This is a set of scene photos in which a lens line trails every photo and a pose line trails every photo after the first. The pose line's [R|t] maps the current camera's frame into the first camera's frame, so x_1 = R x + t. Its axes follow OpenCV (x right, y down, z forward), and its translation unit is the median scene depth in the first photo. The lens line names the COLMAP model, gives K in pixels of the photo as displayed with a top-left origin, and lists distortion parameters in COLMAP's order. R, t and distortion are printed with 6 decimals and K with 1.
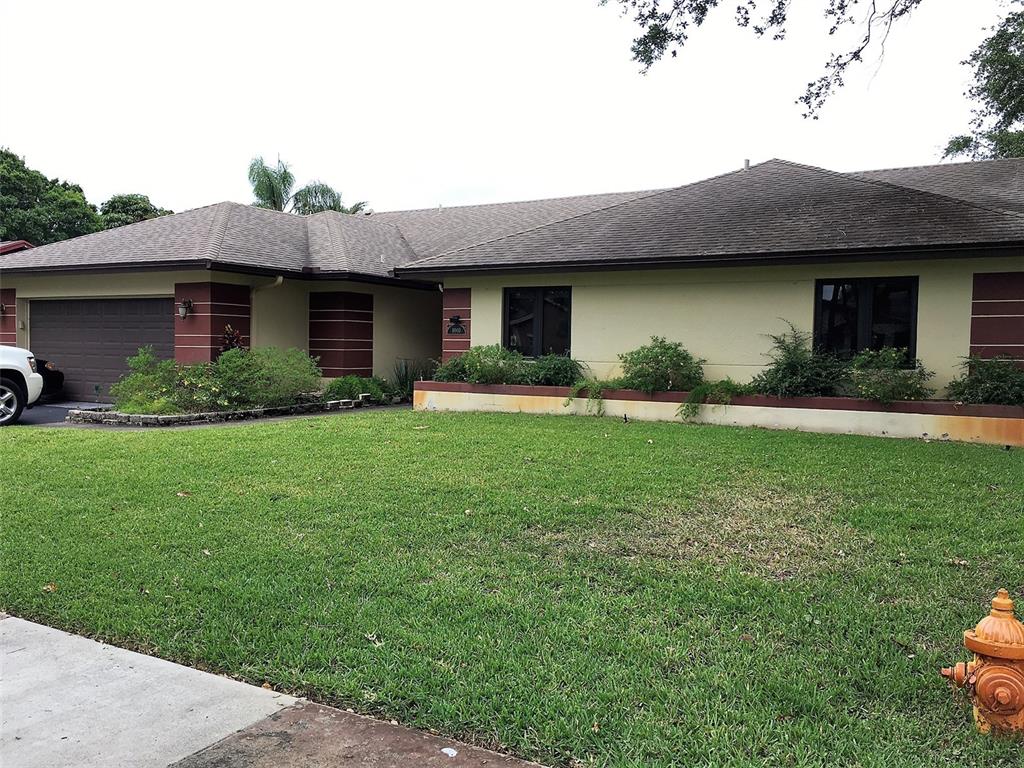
lens RADIAL K [[866.9, 0, 512.0], [0, 866.9, 384.0], [0, 0, 1]] dist [0.044319, -0.000672]
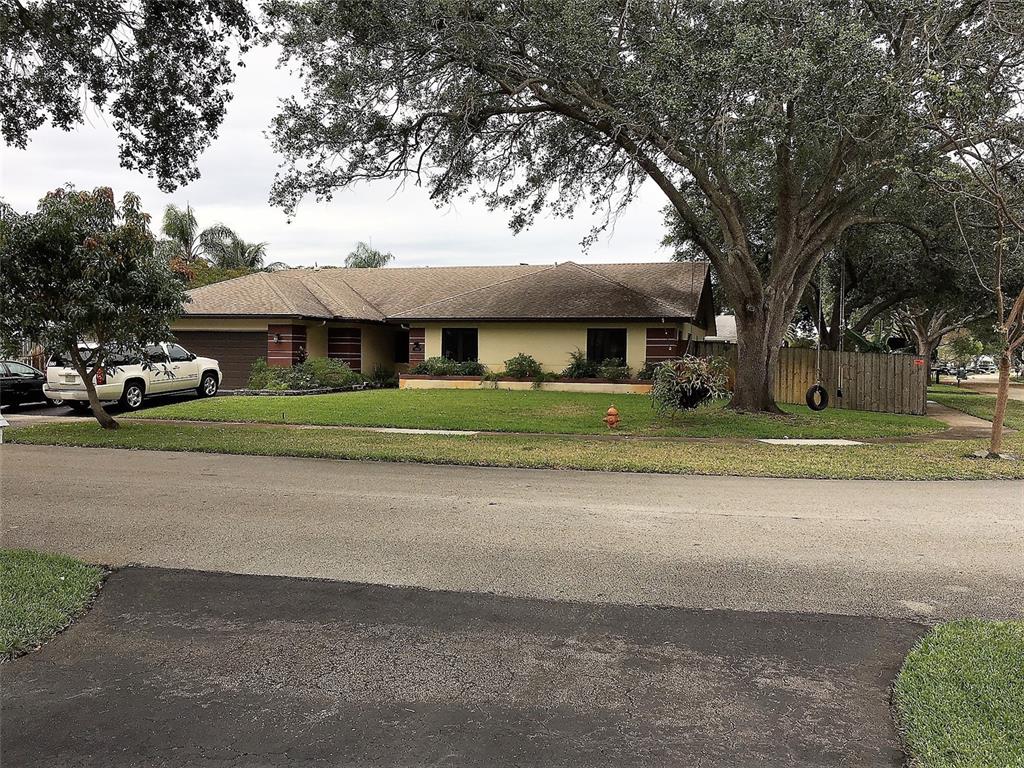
lens RADIAL K [[866.9, 0, 512.0], [0, 866.9, 384.0], [0, 0, 1]] dist [0.044319, -0.000672]
pose [[0.973841, -0.010100, 0.227005, -0.345577], [0.011668, 0.999916, -0.005567, 0.035587], [-0.226929, 0.008070, 0.973878, -1.111616]]
